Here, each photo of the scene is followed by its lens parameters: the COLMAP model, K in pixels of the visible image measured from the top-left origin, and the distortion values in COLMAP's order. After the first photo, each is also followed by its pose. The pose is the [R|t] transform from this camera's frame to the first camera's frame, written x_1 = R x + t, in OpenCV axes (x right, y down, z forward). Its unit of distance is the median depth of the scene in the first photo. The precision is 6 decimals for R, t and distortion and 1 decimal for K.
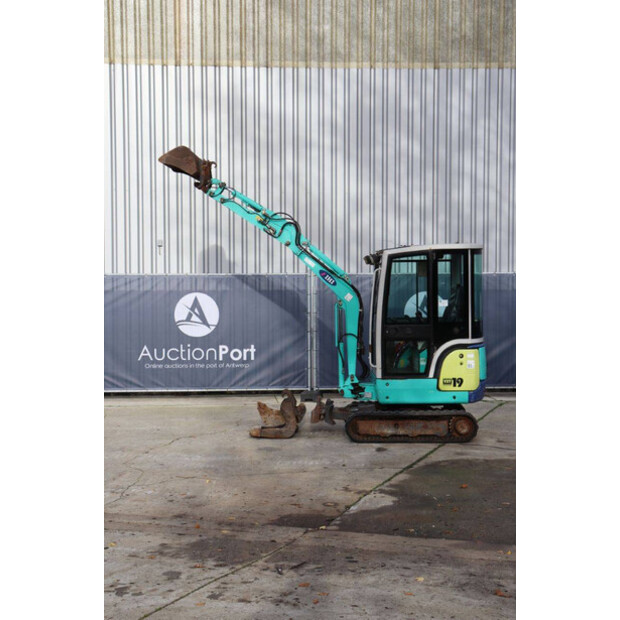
lens RADIAL K [[911.9, 0, 311.9], [0, 911.9, 312.5], [0, 0, 1]] dist [0.133863, 0.000000]
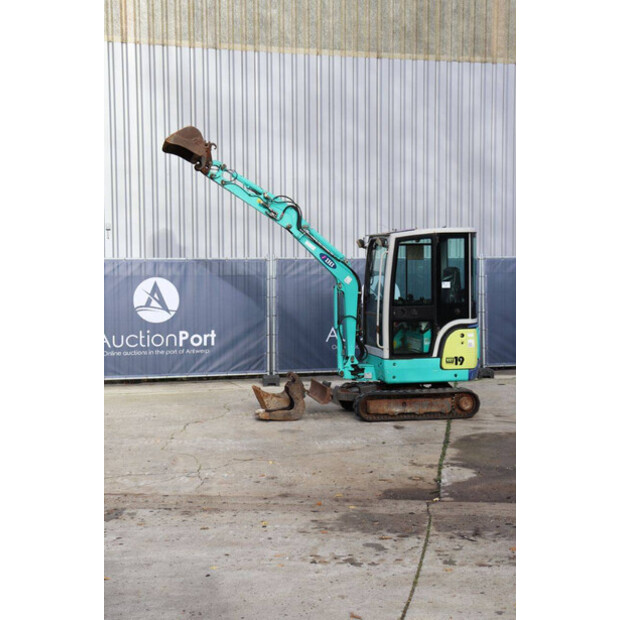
lens RADIAL K [[911.9, 0, 310.6], [0, 911.9, 309.3], [0, 0, 1]] dist [0.133863, 0.000000]
pose [[0.981453, -0.012155, 0.191318, -0.195565], [0.010442, 0.999896, 0.009960, 0.005224], [-0.191419, -0.007778, 0.981478, 0.010403]]
